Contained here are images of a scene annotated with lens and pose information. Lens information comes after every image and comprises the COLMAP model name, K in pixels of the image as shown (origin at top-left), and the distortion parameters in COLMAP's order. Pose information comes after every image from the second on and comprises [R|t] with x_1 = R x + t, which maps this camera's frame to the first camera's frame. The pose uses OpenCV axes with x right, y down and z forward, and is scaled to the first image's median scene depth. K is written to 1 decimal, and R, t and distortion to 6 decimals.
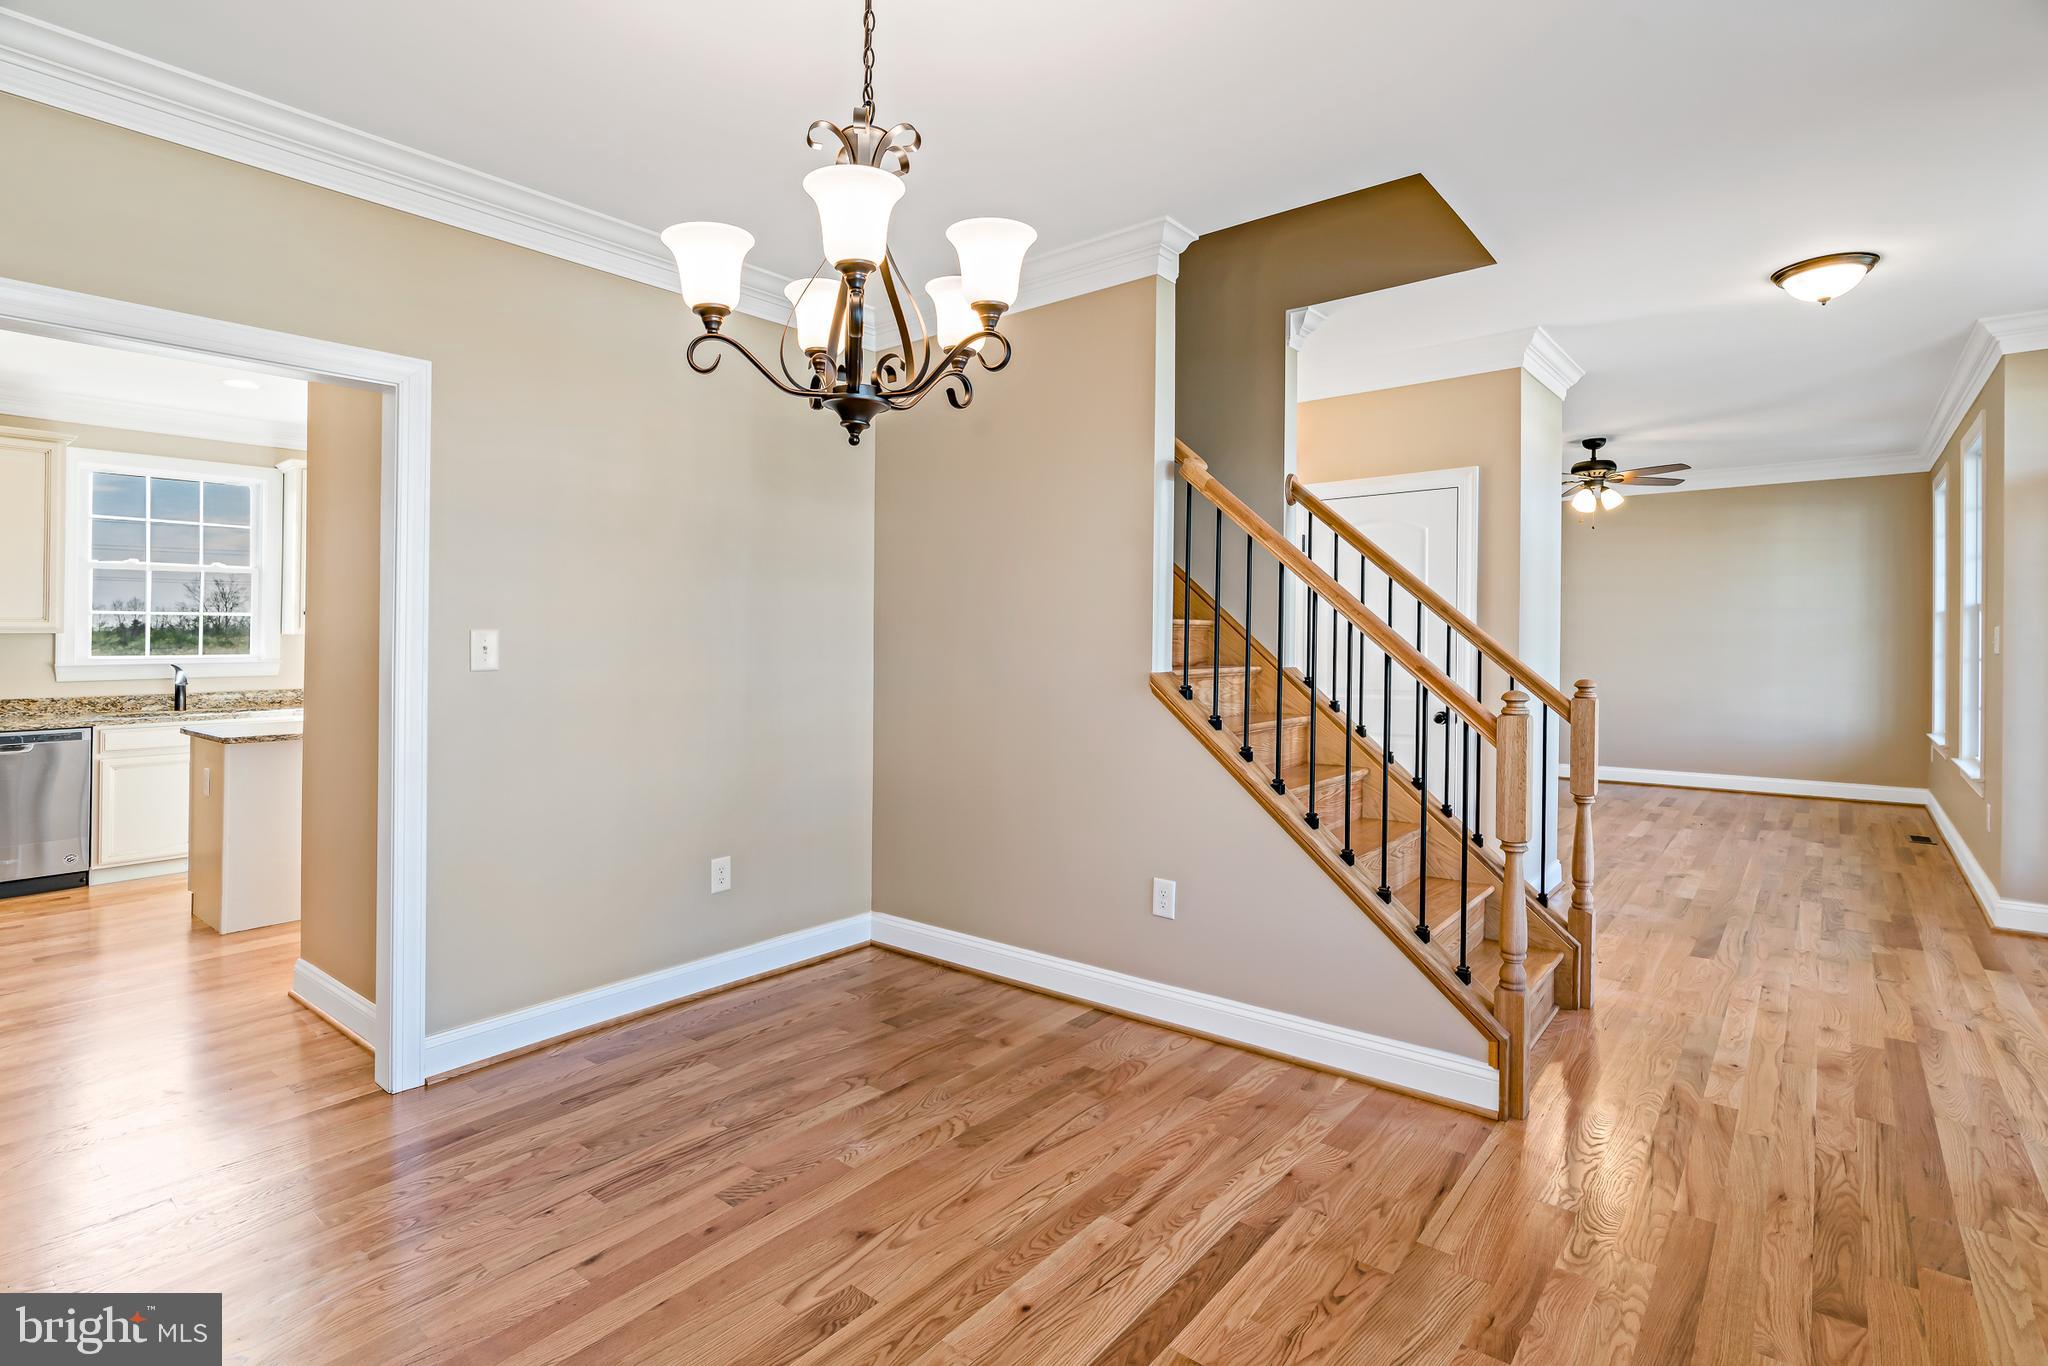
lens RADIAL K [[991.5, 0, 1014.3], [0, 991.5, 640.7], [0, 0, 1]] dist [-0.003367, 0.000297]
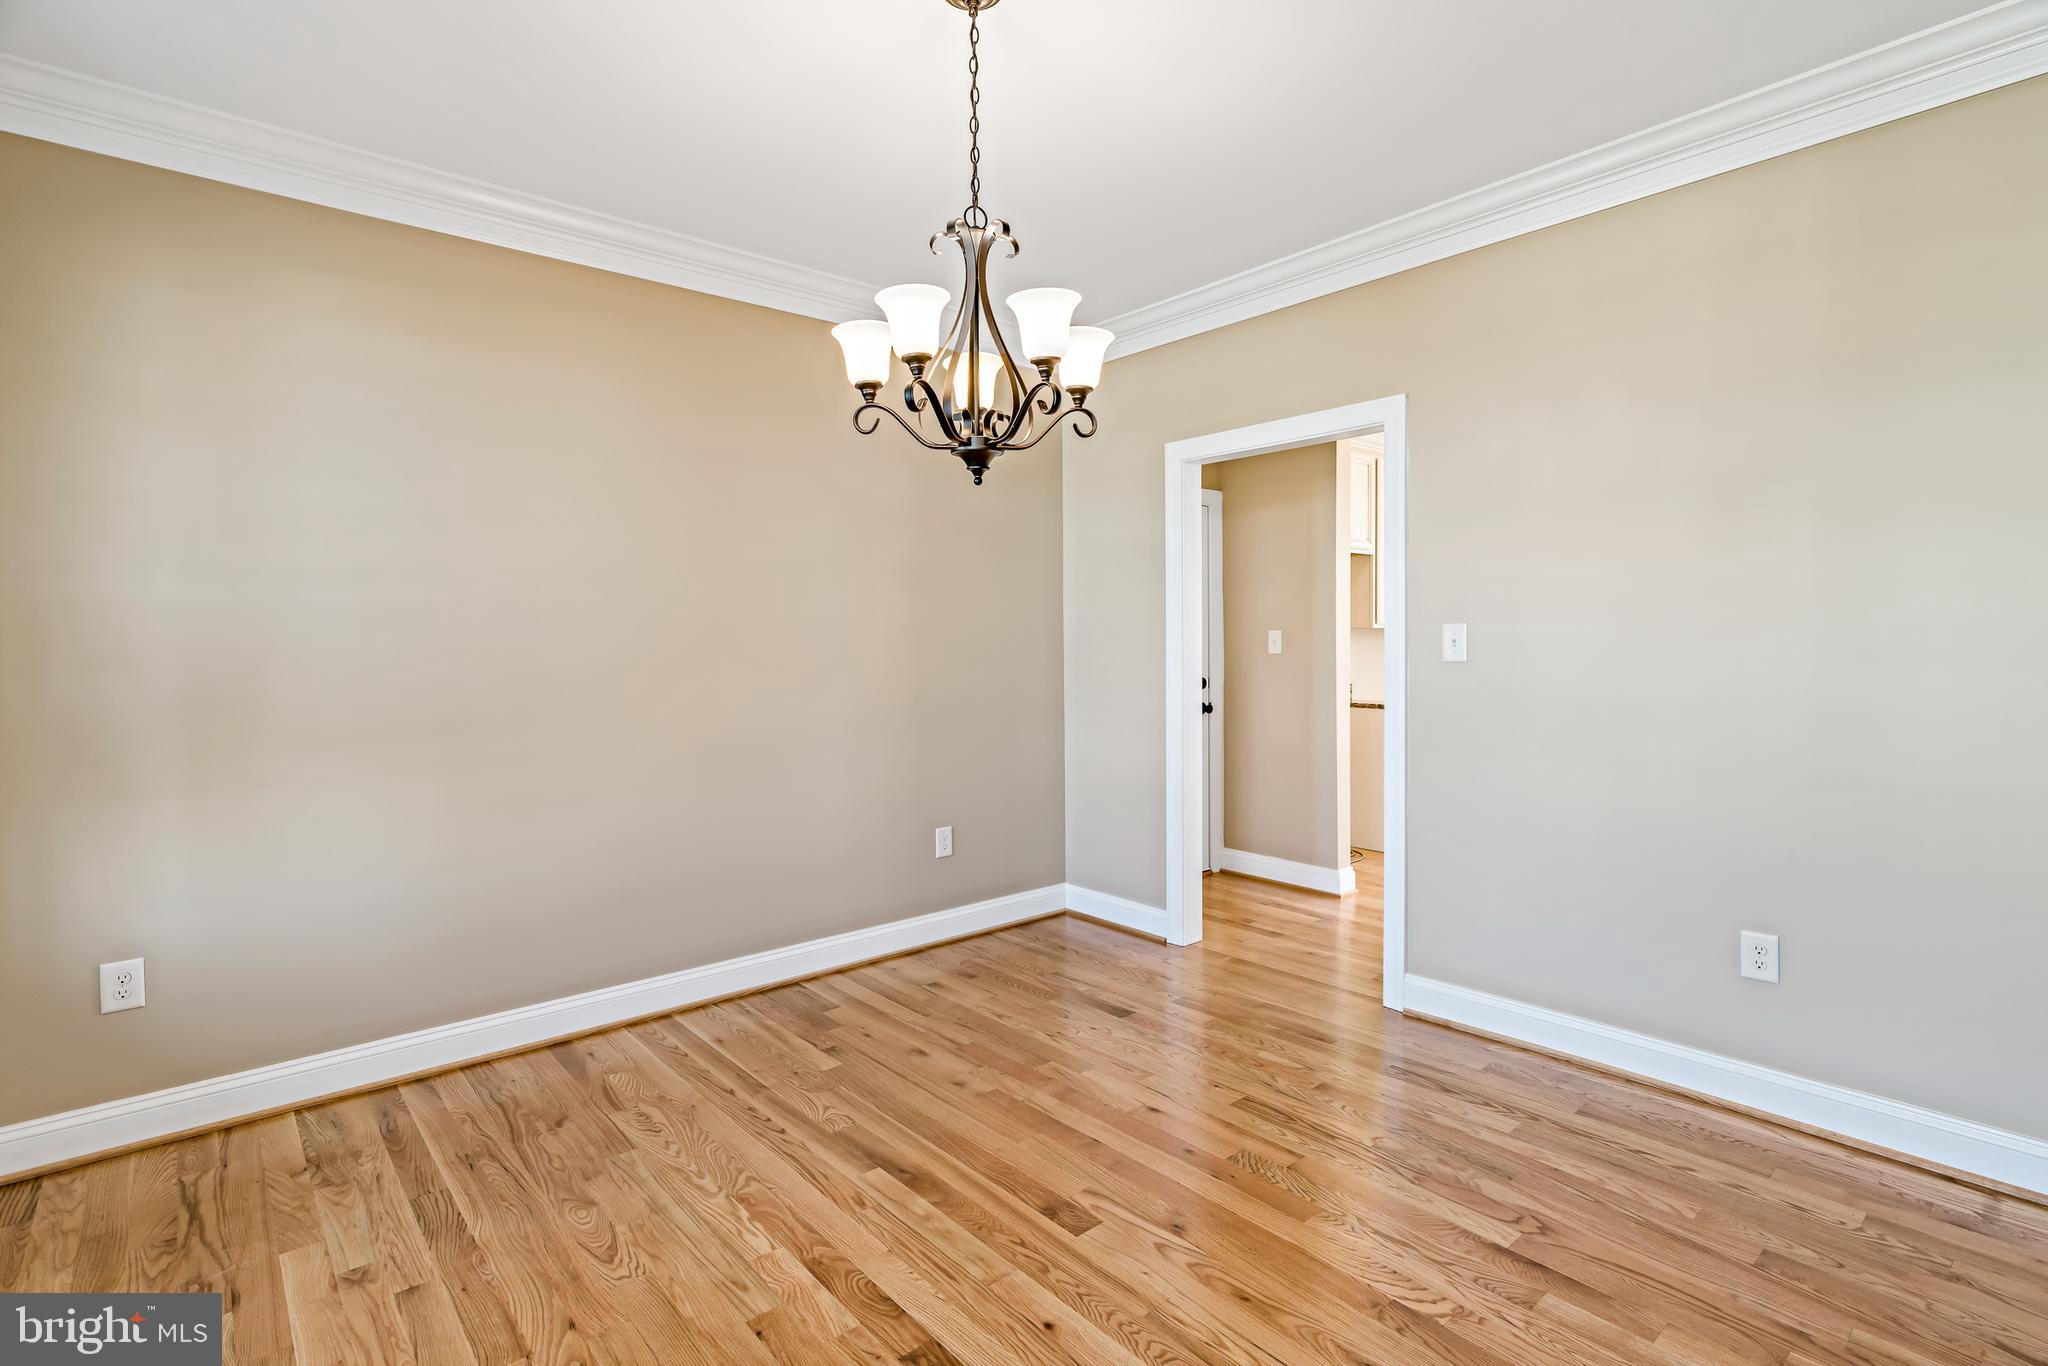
lens RADIAL K [[991.5, 0, 1014.3], [0, 991.5, 640.7], [0, 0, 1]] dist [-0.003367, 0.000297]
pose [[-0.177879, 0.005010, -0.984040, 0.644015], [0.009605, 0.999948, 0.003355, -0.001493], [0.984005, -0.008855, -0.177918, 0.759869]]
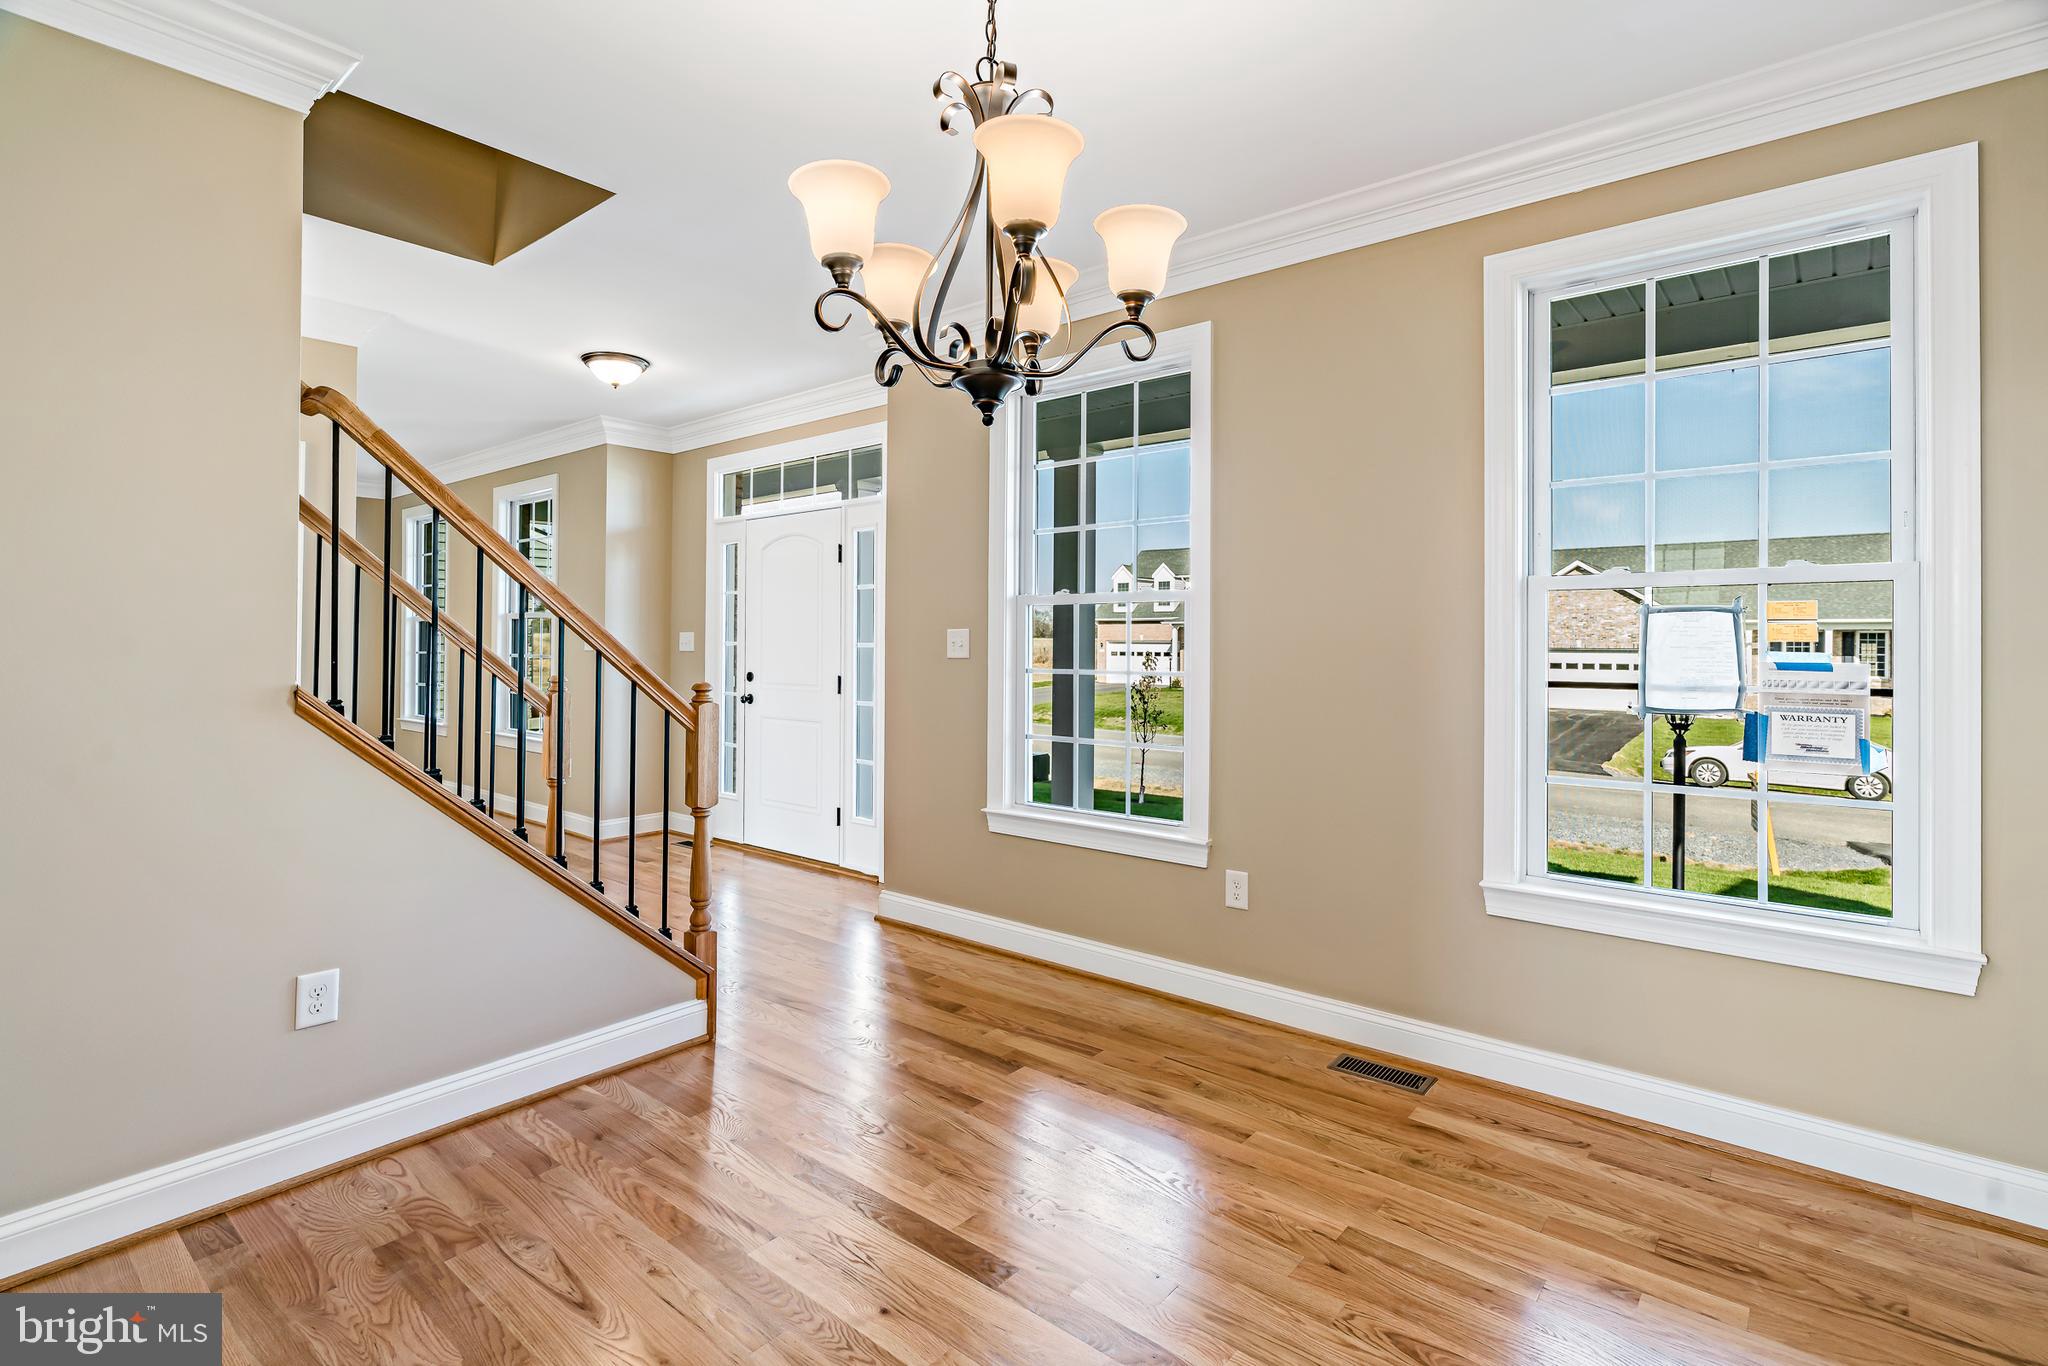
lens RADIAL K [[978.3, 0, 1021.3], [0, 978.3, 651.0], [0, 0, 1]] dist [-0.022414, 0.009398]
pose [[0.008192, -0.009597, 0.999920, -0.636032], [-0.001834, 0.999952, 0.009613, -0.000830], [-0.999965, -0.001913, 0.008174, 0.566296]]
